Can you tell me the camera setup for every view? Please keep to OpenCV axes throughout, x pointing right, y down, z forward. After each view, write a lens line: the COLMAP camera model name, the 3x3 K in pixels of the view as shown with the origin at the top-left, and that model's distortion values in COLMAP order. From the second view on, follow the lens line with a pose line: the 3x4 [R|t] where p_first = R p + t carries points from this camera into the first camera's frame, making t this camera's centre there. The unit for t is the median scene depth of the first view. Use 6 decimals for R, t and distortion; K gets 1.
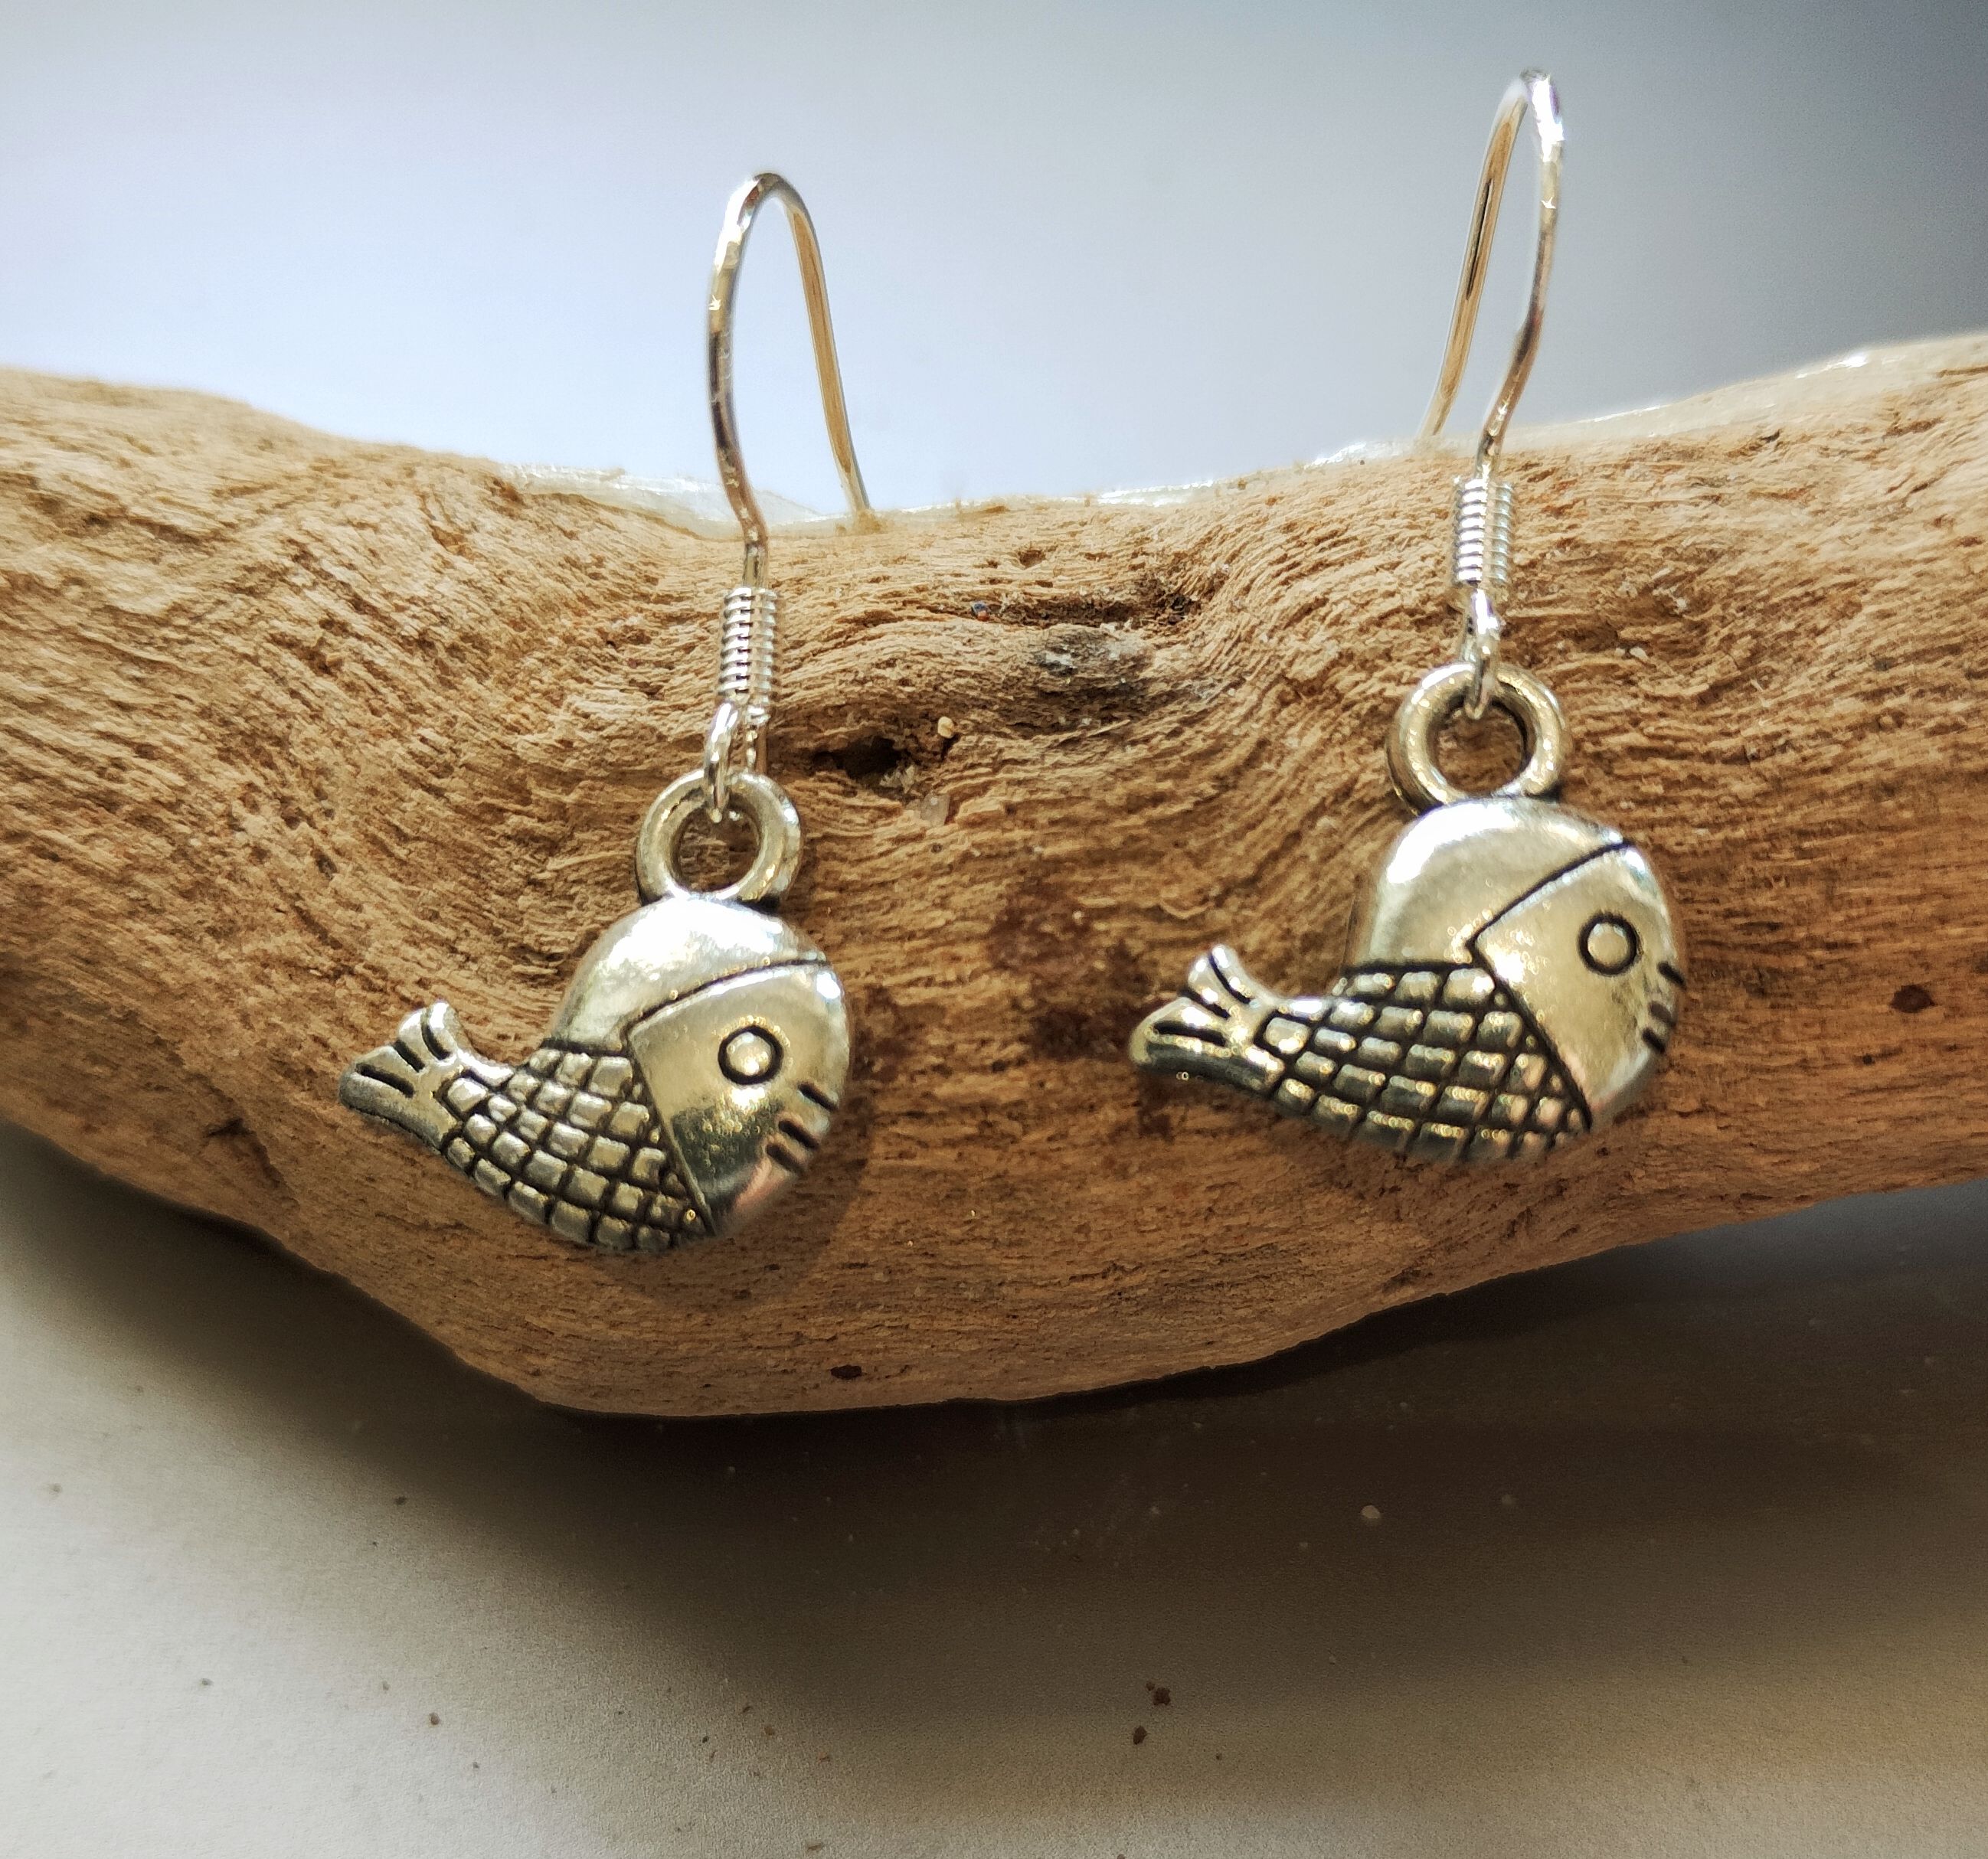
lens RADIAL K [[2867.9, 0, 1091.3], [0, 2867.9, 1088.0], [0, 0, 1]] dist [0.057394, -0.592271]
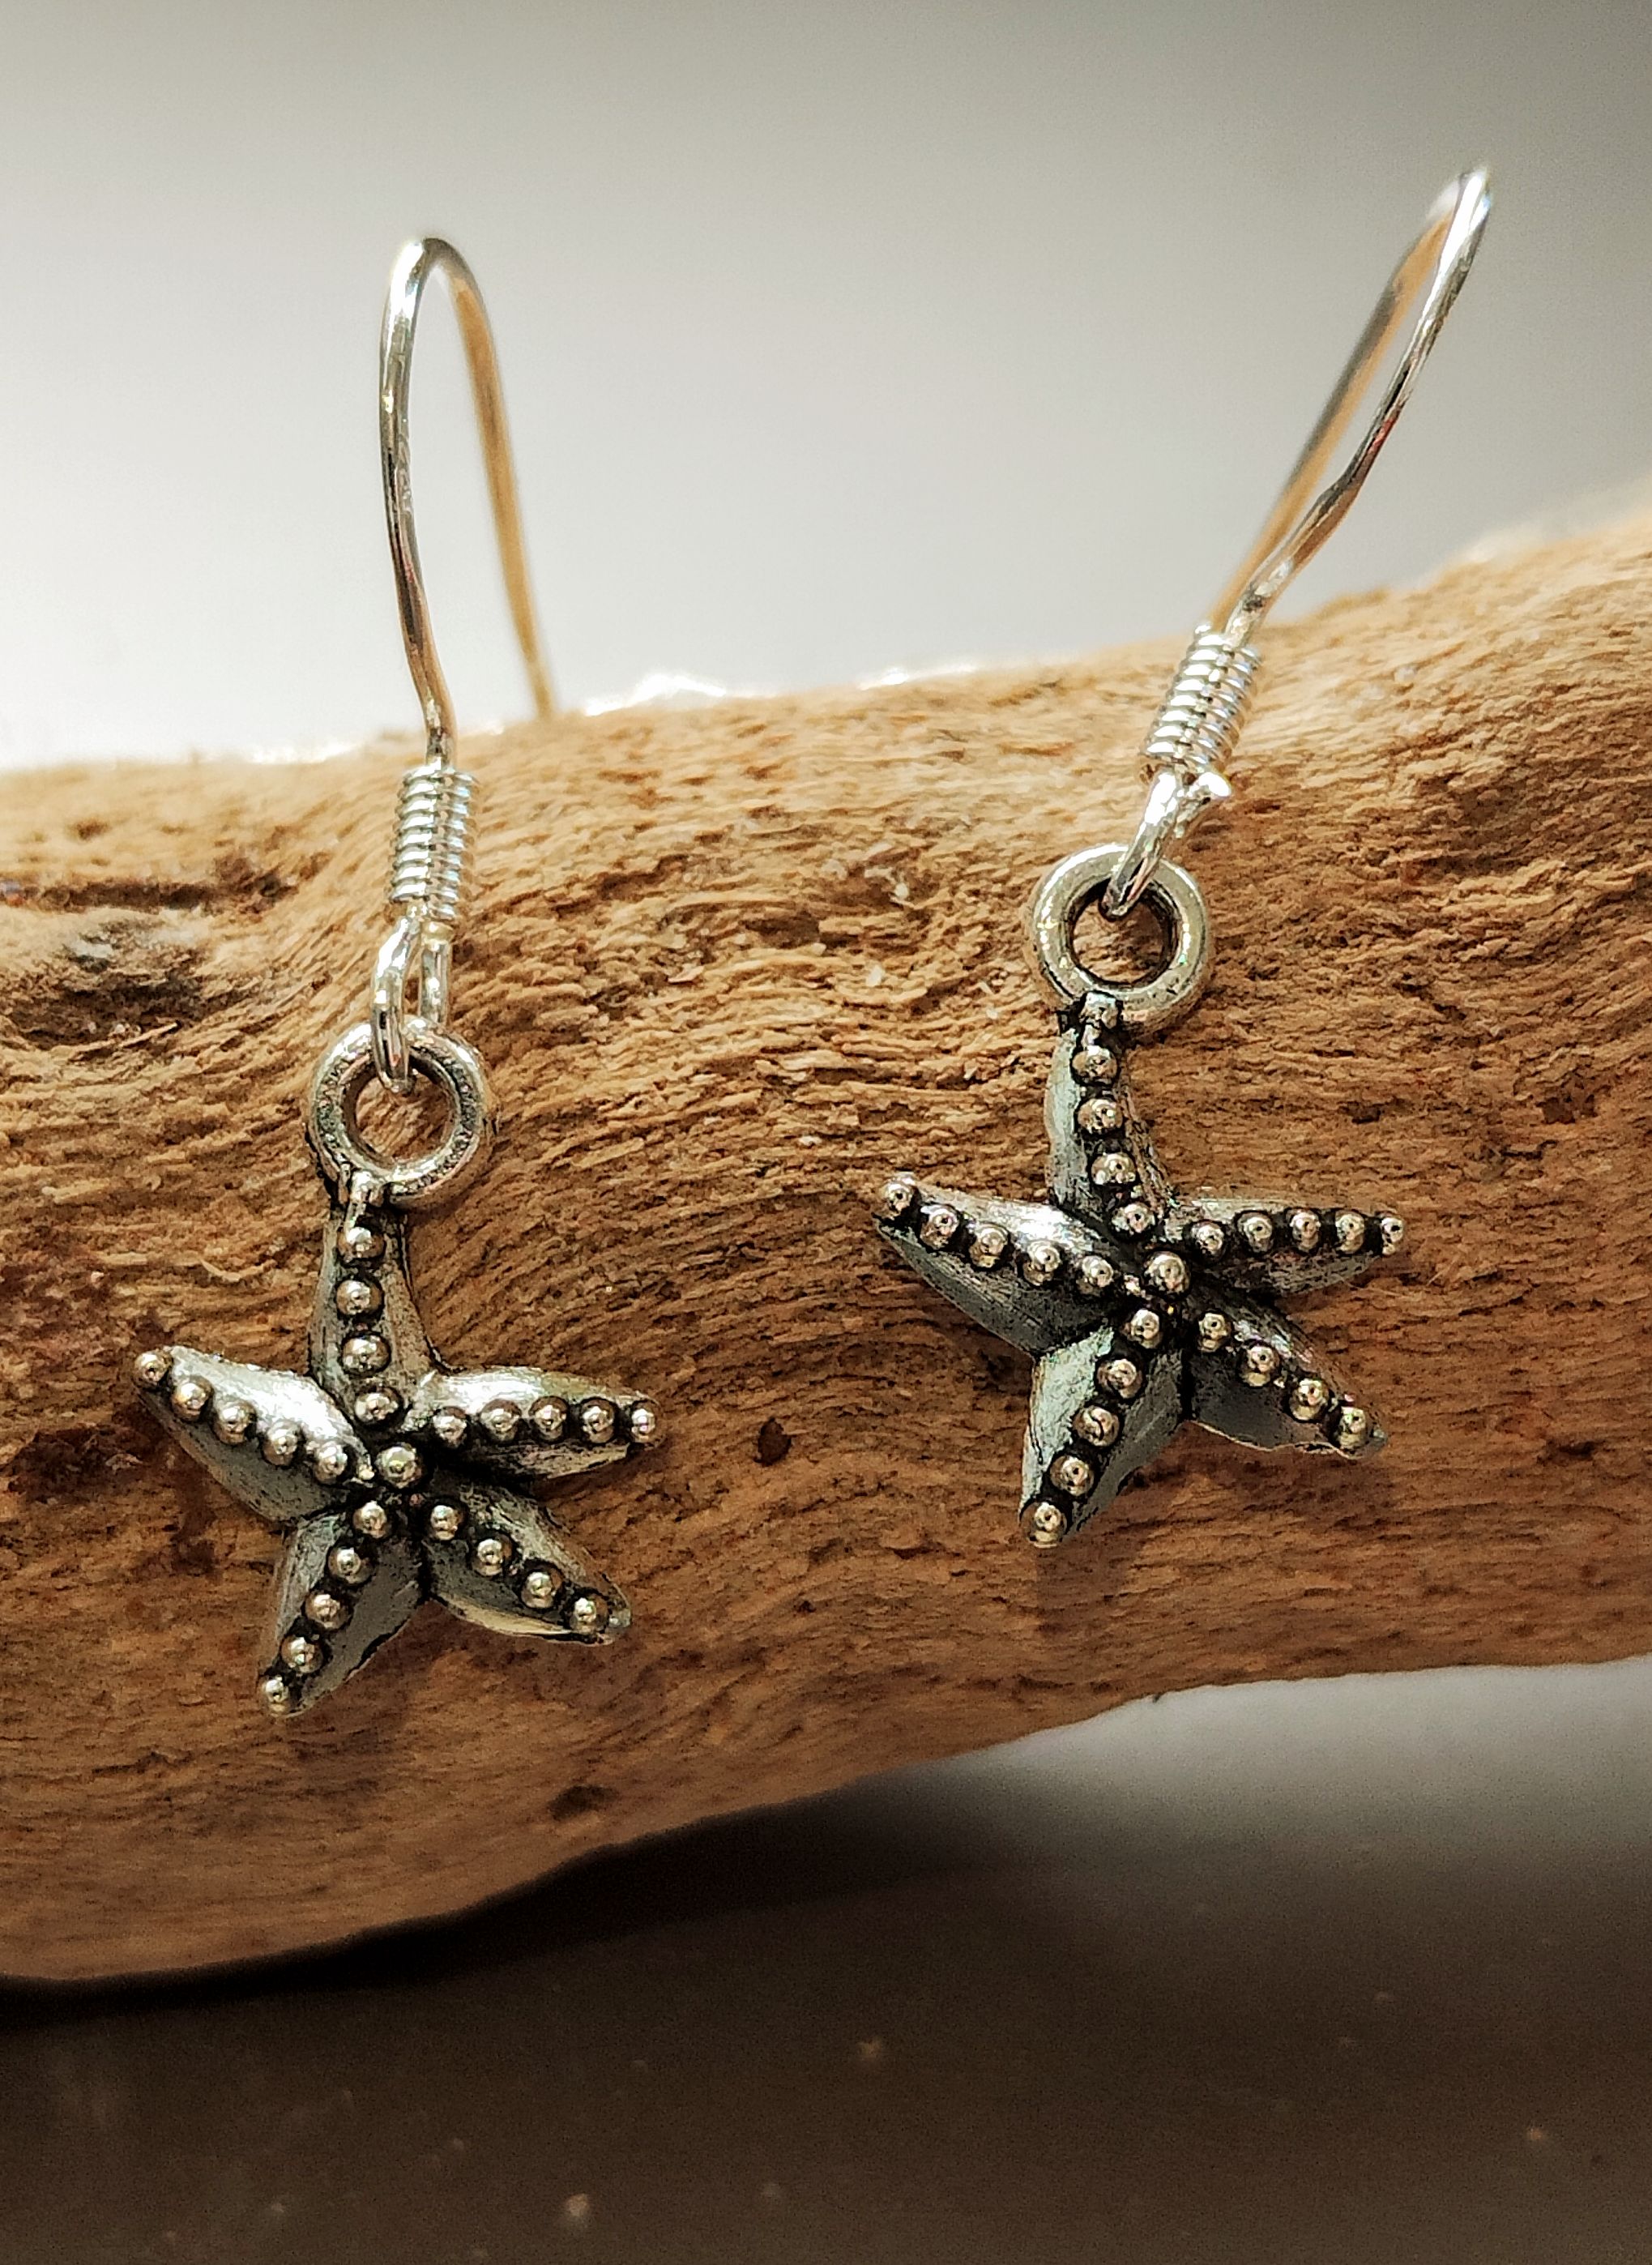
lens RADIAL K [[4785.7, 0, 760.5], [0, 4785.7, 1201.2], [0, 0, 1]] dist [0.086532, -0.483197]
pose [[0.999729, 0.010485, -0.020786, 0.196269], [-0.013470, 0.988733, -0.149084, 0.106556], [0.018989, 0.149324, 0.988606, -0.257488]]
